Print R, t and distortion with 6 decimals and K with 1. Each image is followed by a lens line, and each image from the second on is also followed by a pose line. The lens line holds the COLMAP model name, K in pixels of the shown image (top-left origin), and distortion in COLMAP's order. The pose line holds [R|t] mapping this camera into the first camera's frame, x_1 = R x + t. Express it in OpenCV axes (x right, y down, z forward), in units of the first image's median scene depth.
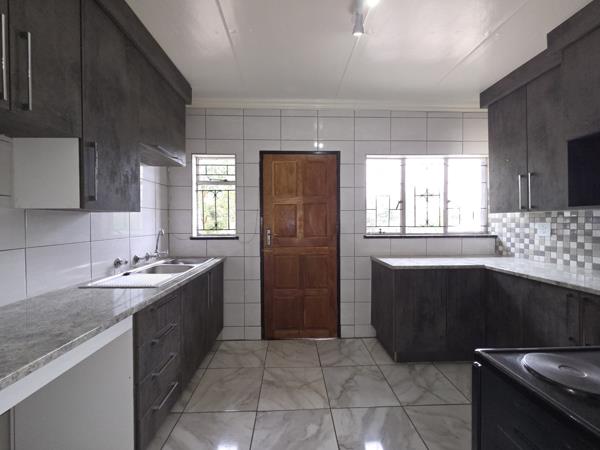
lens RADIAL K [[250.7, 0, 299.1], [0, 250.7, 223.6], [0, 0, 1]] dist [-0.000097, -0.000357]
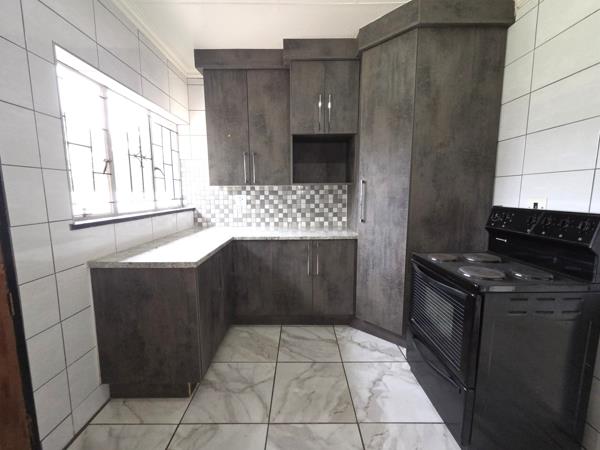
lens RADIAL K [[245.5, 0, 297.6], [0, 245.5, 223.7], [0, 0, 1]] dist [0.000005, -0.000246]
pose [[0.037698, -0.120162, 0.992038, -0.211806], [0.012486, 0.992723, 0.119771, -0.004104], [-0.999211, 0.007872, 0.038924, 0.625850]]
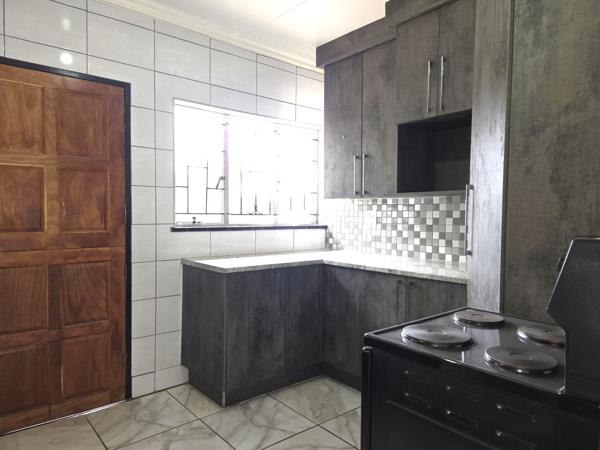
lens RADIAL K [[409.2, 0, 298.5], [0, 409.2, 228.5], [0, 0, 1]] dist [0.053021, -0.001829]
pose [[0.788087, -0.009334, 0.615493, -0.145302], [-0.010110, 0.999554, 0.028104, 0.020746], [-0.615481, -0.028371, 0.787641, -0.018688]]
